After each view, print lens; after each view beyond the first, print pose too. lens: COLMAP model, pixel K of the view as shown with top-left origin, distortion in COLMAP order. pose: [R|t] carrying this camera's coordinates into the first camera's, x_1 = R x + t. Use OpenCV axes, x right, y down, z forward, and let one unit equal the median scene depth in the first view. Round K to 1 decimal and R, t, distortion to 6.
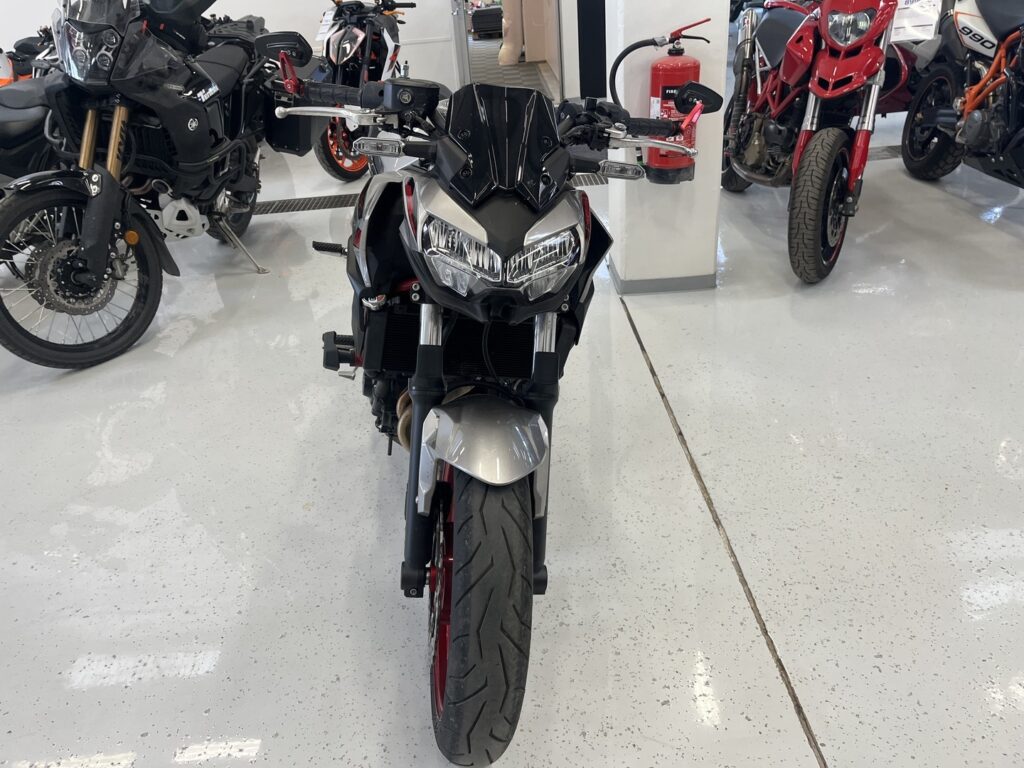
lens RADIAL K [[784.3, 0, 510.0], [0, 784.3, 375.2], [0, 0, 1]] dist [0.041315, -0.056070]
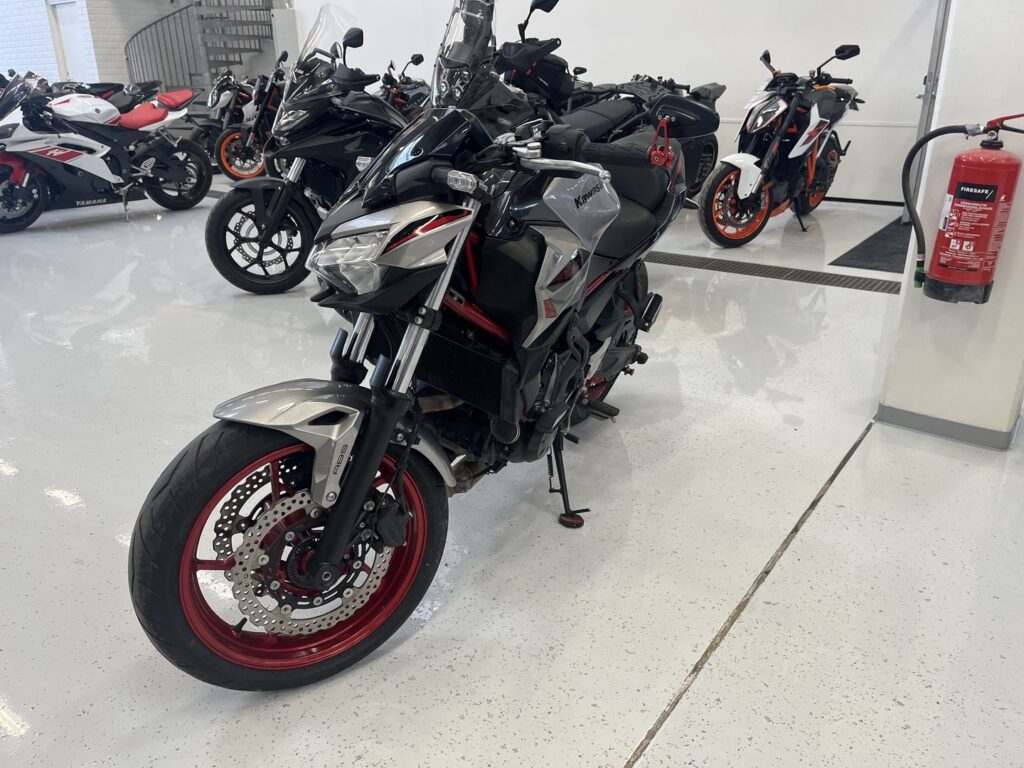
lens RADIAL K [[784.3, 0, 507.2], [0, 784.3, 391.0], [0, 0, 1]] dist [0.041315, -0.056070]
pose [[0.786682, 0.295117, -0.542251, 0.331395], [-0.330421, 0.943222, 0.033979, -0.036717], [0.521491, 0.152441, 0.839529, 0.104359]]
